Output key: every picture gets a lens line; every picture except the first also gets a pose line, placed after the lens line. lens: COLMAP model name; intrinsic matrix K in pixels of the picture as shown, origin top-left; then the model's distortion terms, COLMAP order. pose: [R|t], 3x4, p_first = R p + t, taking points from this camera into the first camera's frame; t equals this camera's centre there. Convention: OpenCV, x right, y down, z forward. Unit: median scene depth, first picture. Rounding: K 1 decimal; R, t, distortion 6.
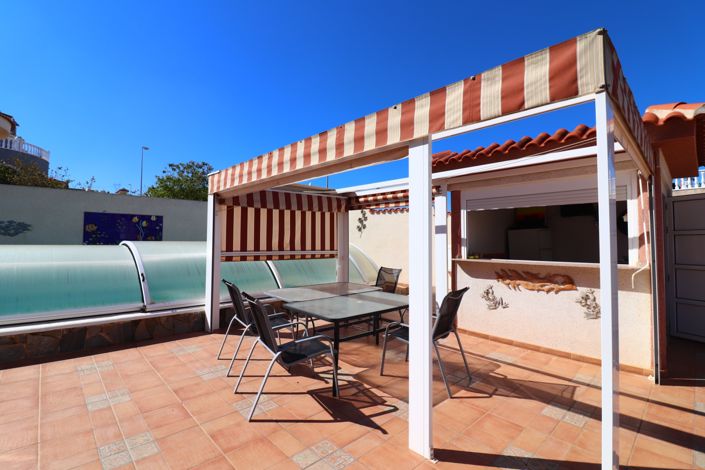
lens RADIAL K [[329.1, 0, 349.6], [0, 329.1, 229.2], [0, 0, 1]] dist [-0.000954, -0.012174]
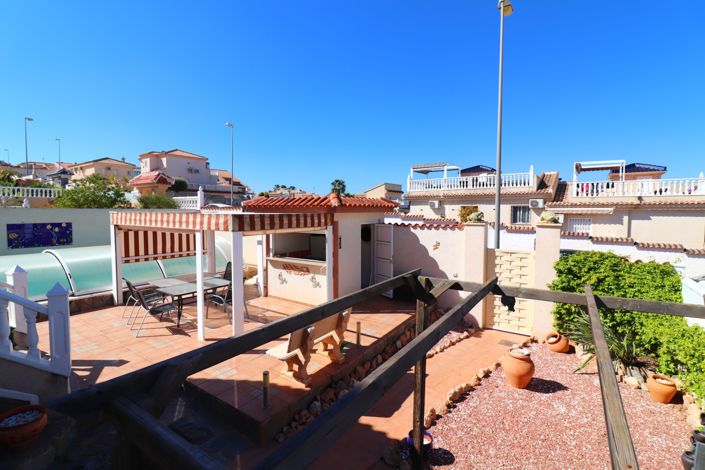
lens RADIAL K [[329.1, 0, 349.6], [0, 329.1, 229.2], [0, 0, 1]] dist [-0.000954, -0.012174]
pose [[0.975269, -0.016297, 0.220420, 0.445957], [-0.004852, 0.995459, 0.095068, -0.289269], [-0.220969, -0.093786, 0.970761, -1.020470]]
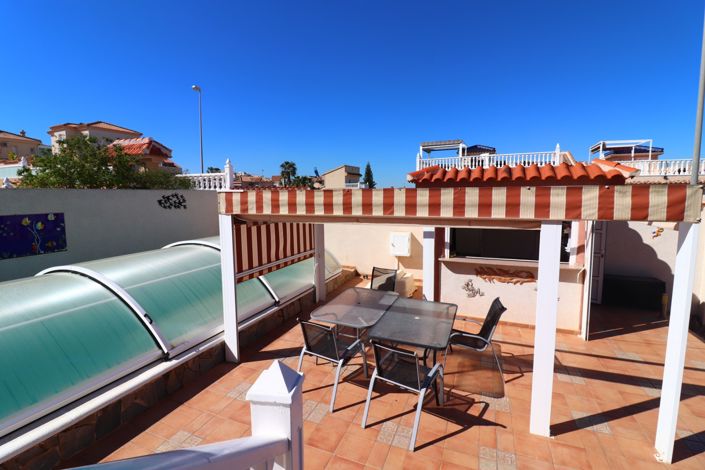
lens RADIAL K [[327.6, 0, 350.2], [0, 327.6, 230.3], [0, 0, 1]] dist [0.001660, -0.014280]
pose [[0.907258, -0.058679, 0.416460, -0.574404], [-0.002435, 0.989470, 0.144720, -0.224664], [-0.420566, -0.132313, 0.897562, 0.086974]]
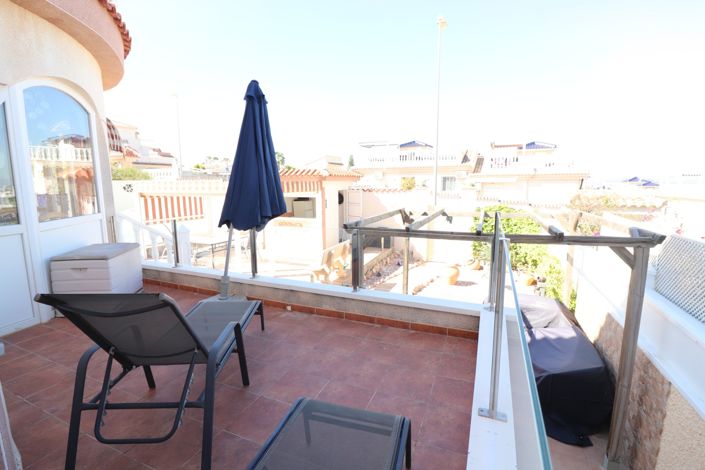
lens RADIAL K [[329.1, 0, 349.6], [0, 329.1, 229.2], [0, 0, 1]] dist [-0.000954, -0.012174]
pose [[0.914484, -0.067928, 0.398879, -0.056839], [-0.003805, 0.984320, 0.176349, -0.284817], [-0.404603, -0.162786, 0.899887, -1.568879]]
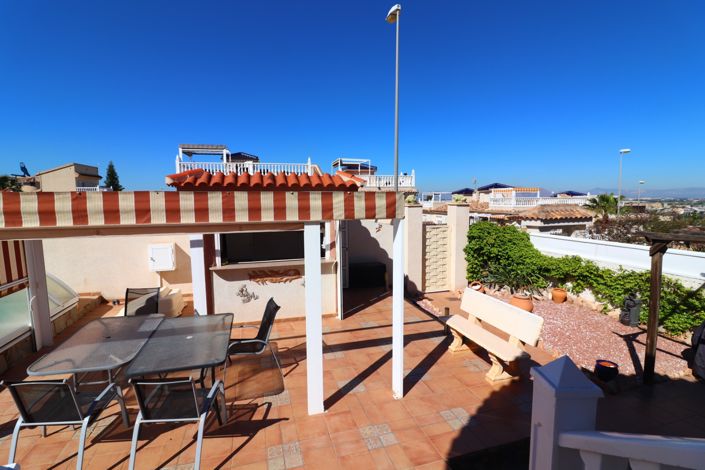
lens RADIAL K [[327.6, 0, 350.2], [0, 327.6, 230.3], [0, 0, 1]] dist [0.001660, -0.014280]
pose [[0.440718, -0.092347, 0.892883, -0.563866], [-0.024899, 0.993054, 0.114997, -0.218310], [-0.897300, -0.072913, 0.435357, 0.104099]]
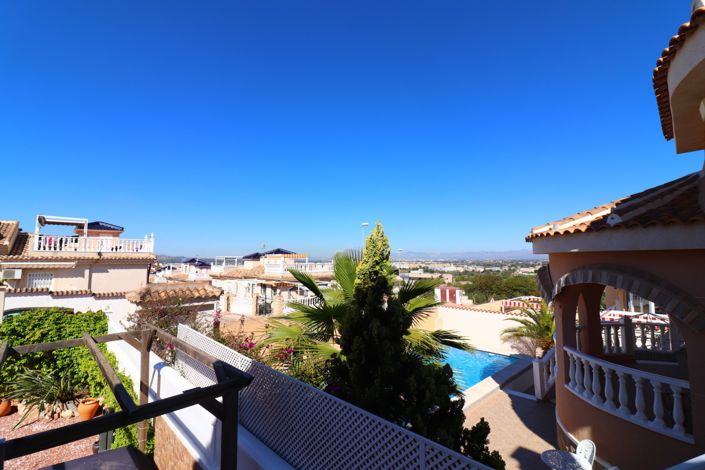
lens RADIAL K [[329.1, 0, 349.6], [0, 329.1, 229.2], [0, 0, 1]] dist [-0.000954, -0.012174]
pose [[-0.002867, 0.087321, 0.996176, 0.163022], [-0.035225, 0.995553, -0.087368, -0.373783], [-0.999375, -0.035340, 0.000222, -1.411914]]
